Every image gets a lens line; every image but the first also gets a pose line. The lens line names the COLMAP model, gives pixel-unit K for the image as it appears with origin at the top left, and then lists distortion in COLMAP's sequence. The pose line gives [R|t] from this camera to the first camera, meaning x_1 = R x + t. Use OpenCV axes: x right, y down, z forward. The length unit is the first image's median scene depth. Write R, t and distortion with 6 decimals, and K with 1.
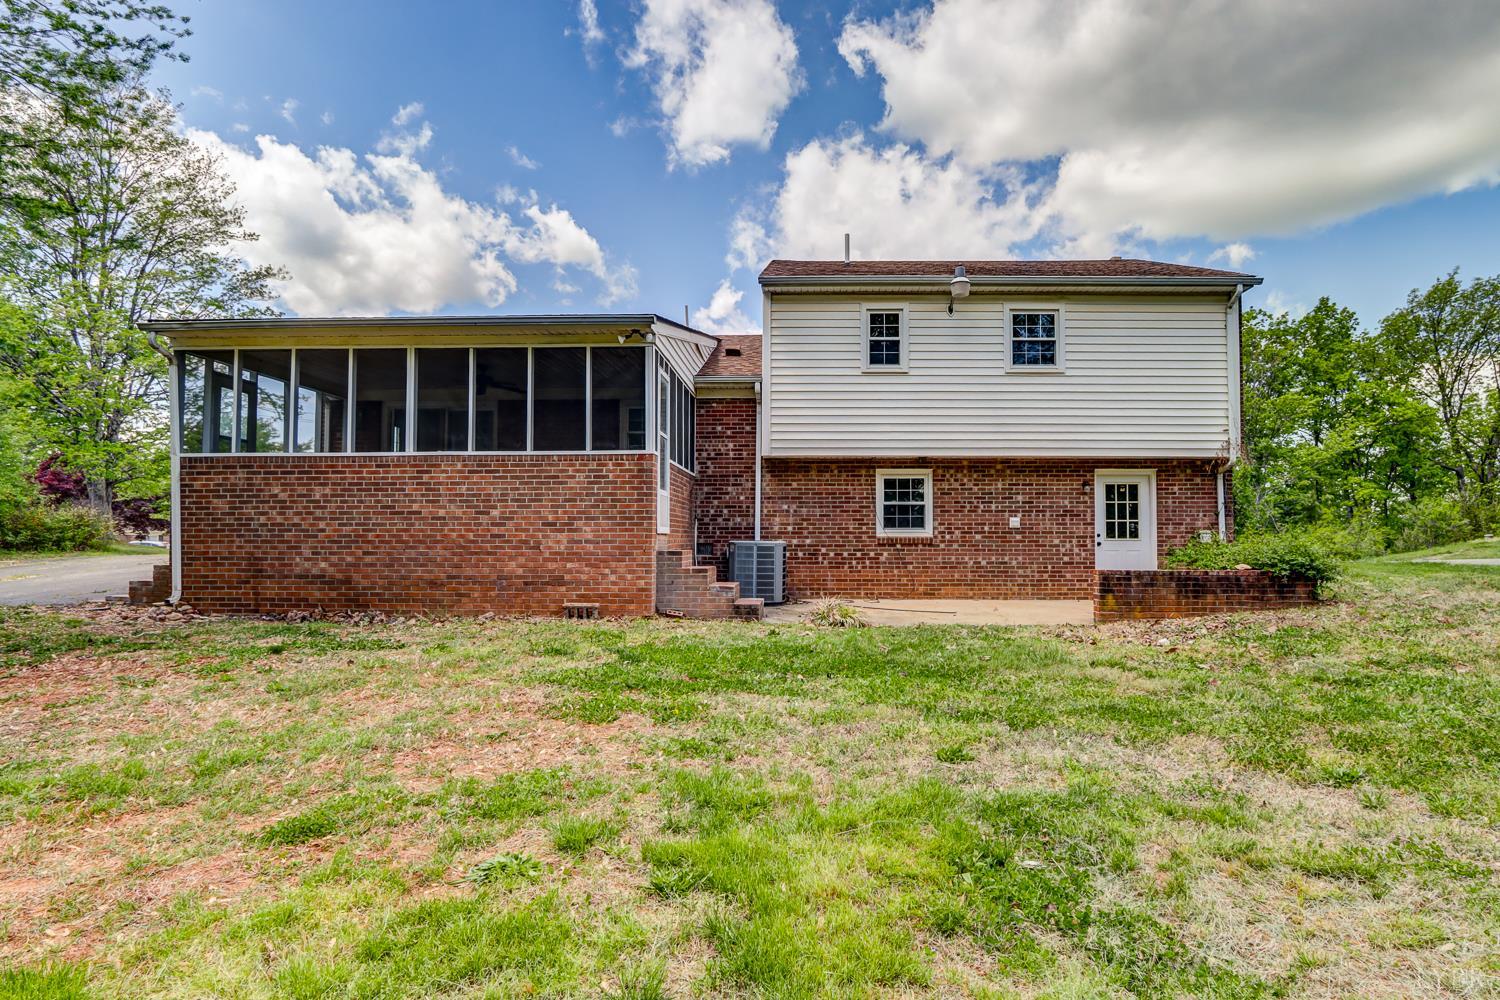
lens RADIAL K [[697.1, 0, 737.1], [0, 697.1, 489.3], [0, 0, 1]] dist [-0.011697, 0.000220]
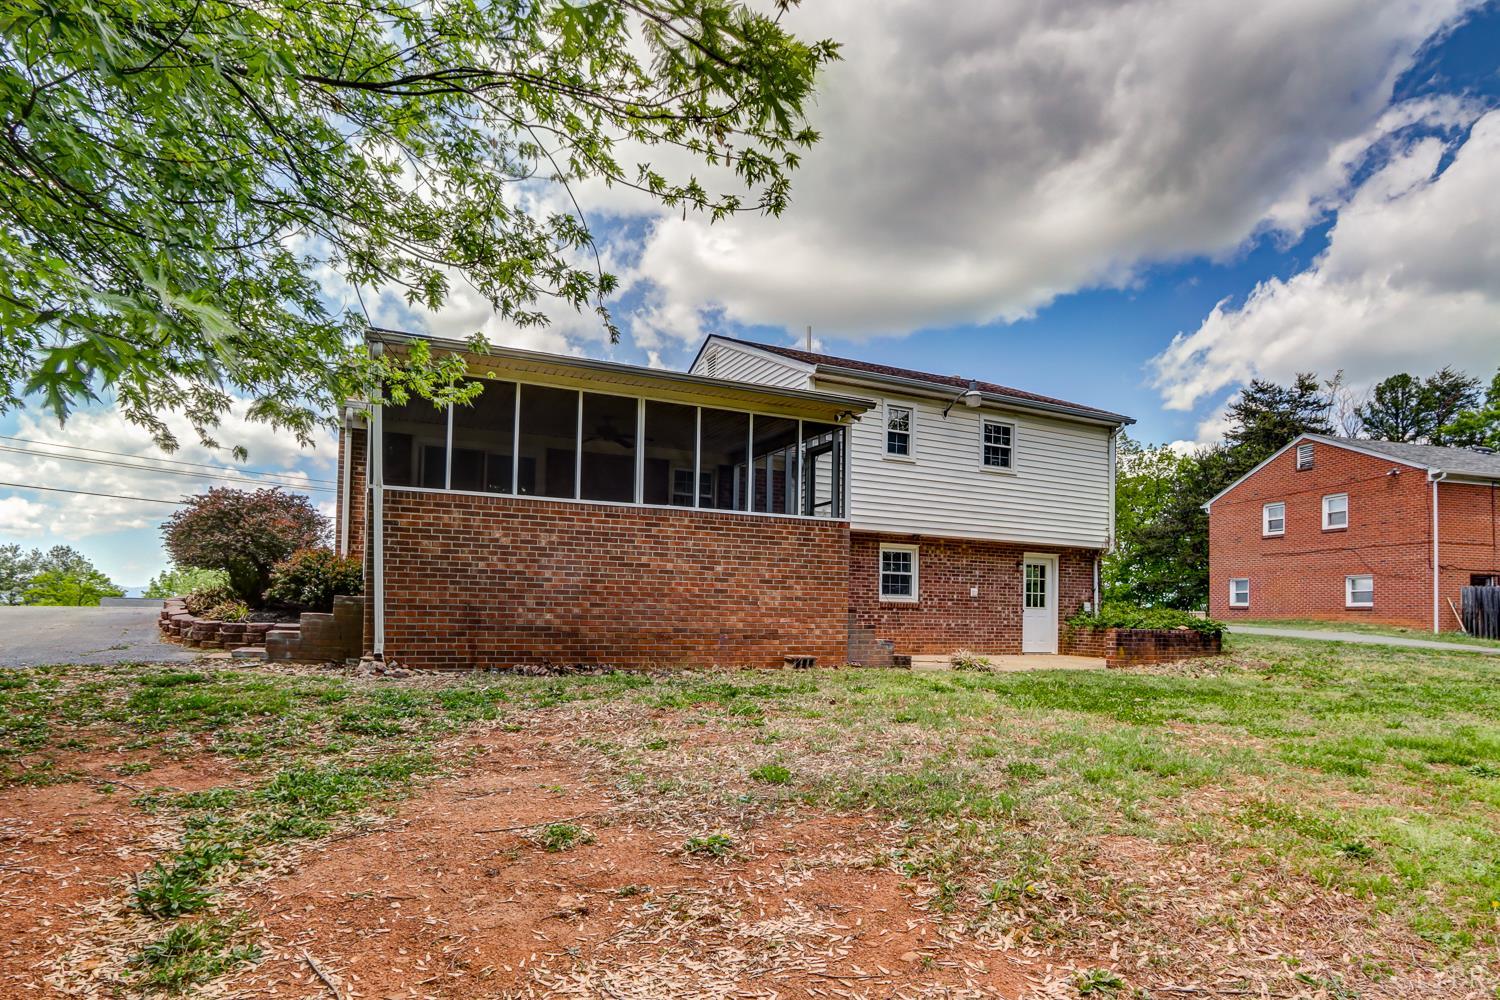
lens RADIAL K [[697.6, 0, 749.6], [0, 697.6, 558.4], [0, 0, 1]] dist [-0.015536, 0.000270]
pose [[0.923610, 0.047460, 0.380383, -0.699718], [-0.049221, 0.998775, -0.005102, 0.021357], [-0.380159, -0.014010, 0.924815, 0.020953]]
